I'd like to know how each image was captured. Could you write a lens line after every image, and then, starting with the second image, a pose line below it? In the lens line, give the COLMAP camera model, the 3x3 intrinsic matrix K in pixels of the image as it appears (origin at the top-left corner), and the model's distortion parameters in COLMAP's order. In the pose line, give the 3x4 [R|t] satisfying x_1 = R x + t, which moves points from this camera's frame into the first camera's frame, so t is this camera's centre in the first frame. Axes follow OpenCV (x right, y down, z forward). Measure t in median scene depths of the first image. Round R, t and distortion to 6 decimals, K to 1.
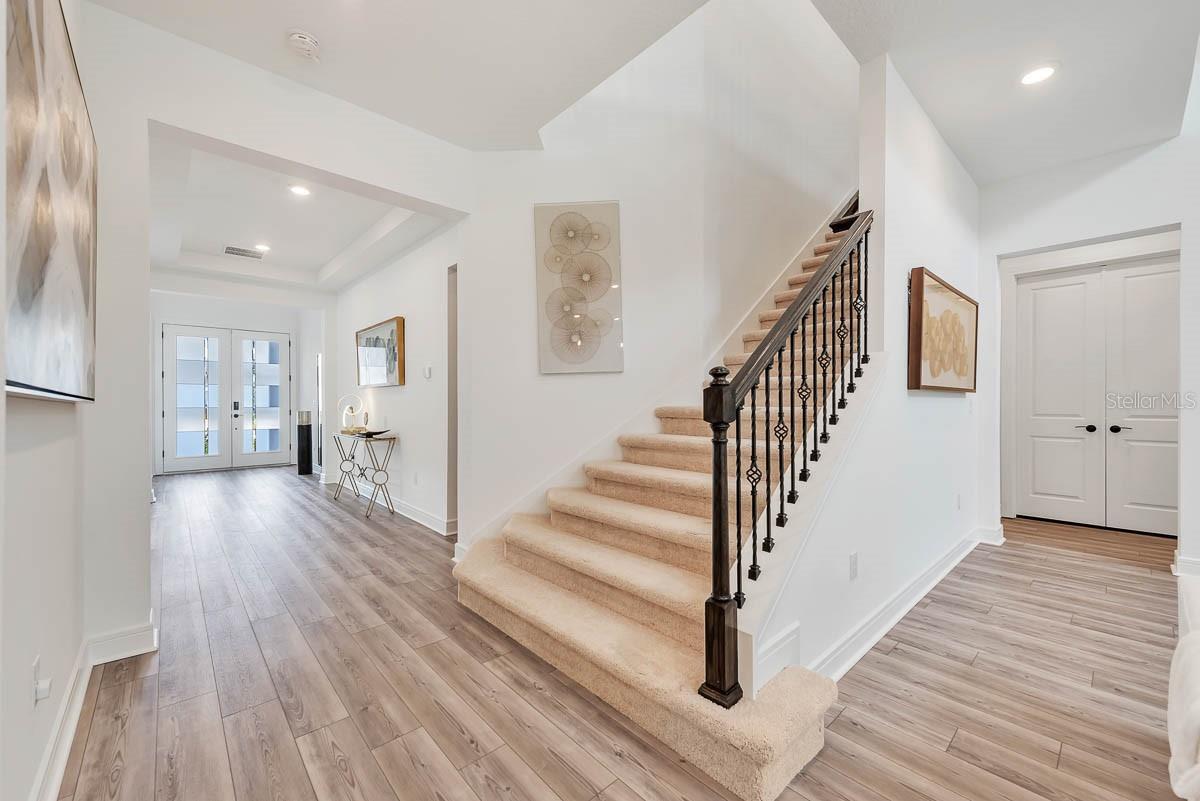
lens RADIAL K [[483.8, 0, 596.1], [0, 483.8, 399.0], [0, 0, 1]] dist [0.001094, -0.000089]
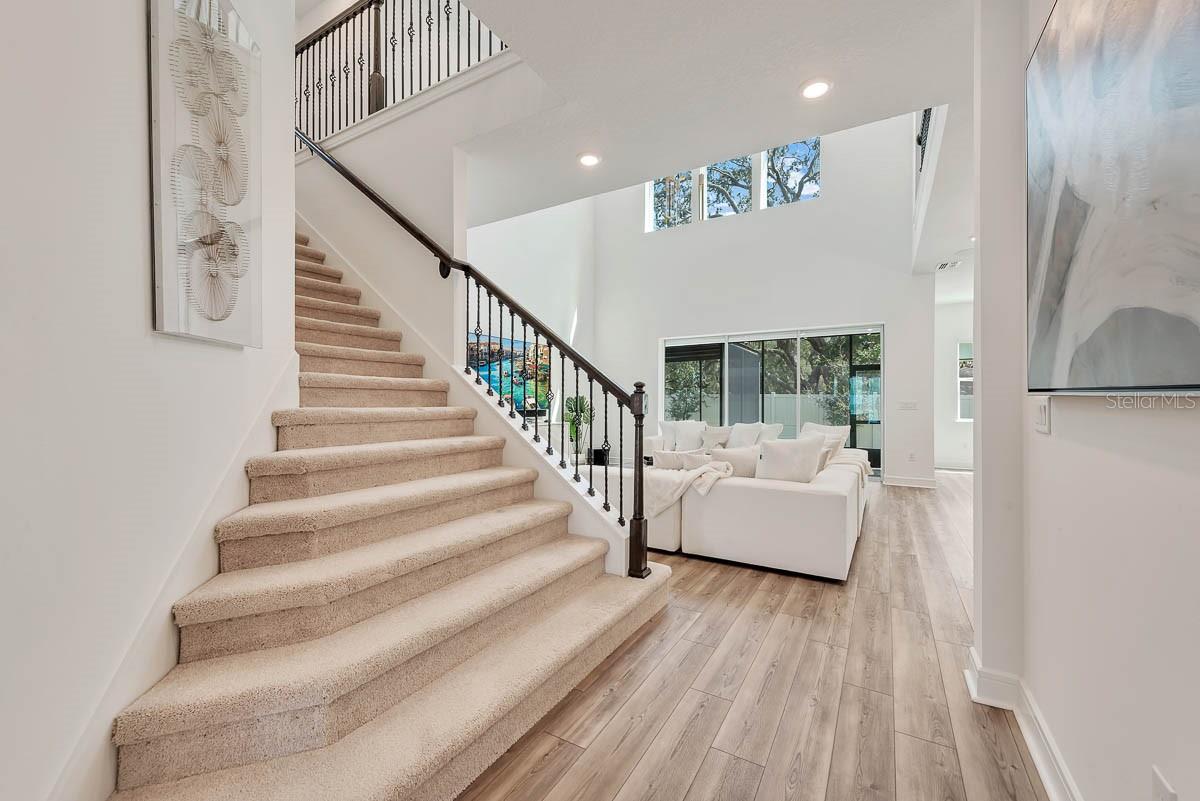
lens RADIAL K [[483.8, 0, 596.1], [0, 483.8, 399.0], [0, 0, 1]] dist [0.001094, -0.000089]
pose [[-0.305623, 0.004109, 0.952144, -2.280037], [-0.004196, 0.999975, -0.005662, 0.006762], [-0.952143, -0.005726, -0.305598, 2.879481]]
